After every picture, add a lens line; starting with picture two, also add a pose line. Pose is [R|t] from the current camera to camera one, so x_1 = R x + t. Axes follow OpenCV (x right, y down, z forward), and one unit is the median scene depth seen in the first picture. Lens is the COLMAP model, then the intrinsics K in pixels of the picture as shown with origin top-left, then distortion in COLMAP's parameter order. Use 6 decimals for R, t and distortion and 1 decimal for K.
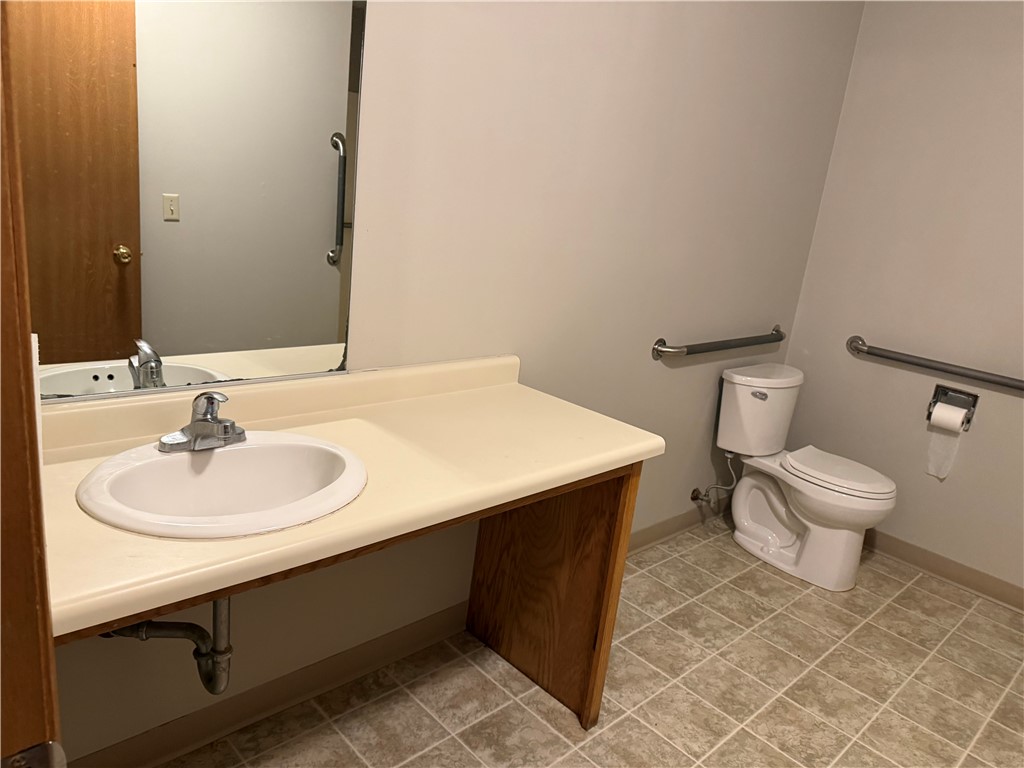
lens RADIAL K [[713.5, 0, 518.2], [0, 713.5, 380.2], [0, 0, 1]] dist [0.055549, -0.066301]
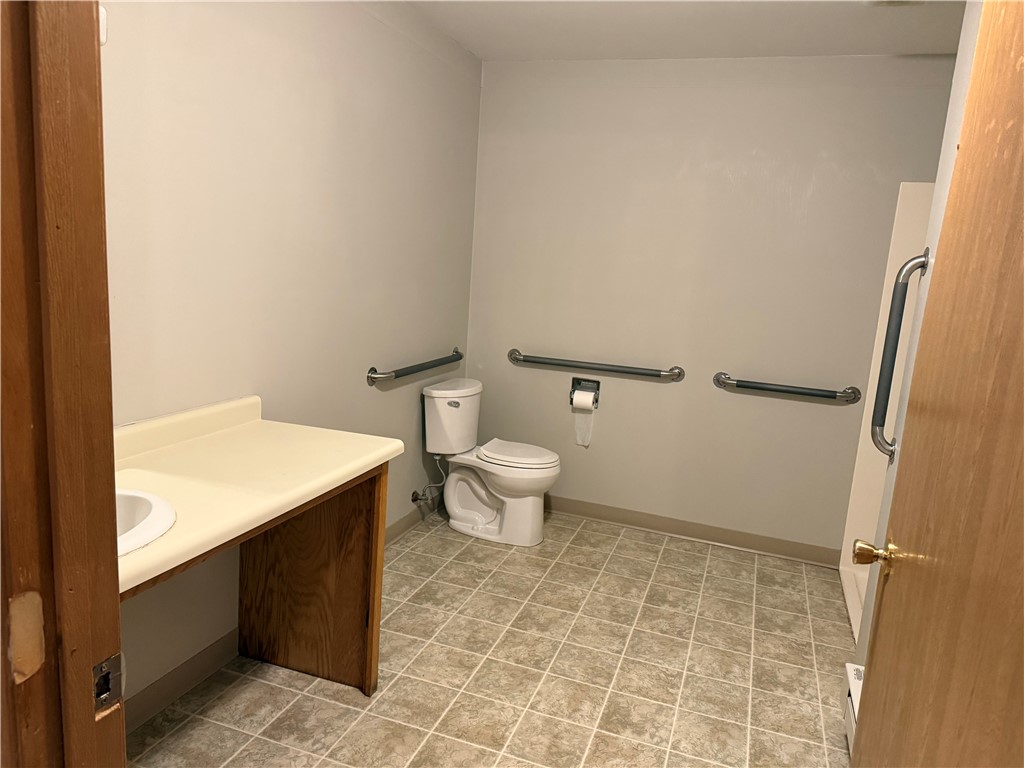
lens RADIAL K [[713.5, 0, 514.0], [0, 713.5, 385.1], [0, 0, 1]] dist [0.055549, -0.066301]
pose [[0.889638, -0.132522, 0.437015, -0.127457], [0.153090, 0.988139, -0.012001, 0.023643], [-0.430241, 0.077579, 0.899374, -0.187899]]
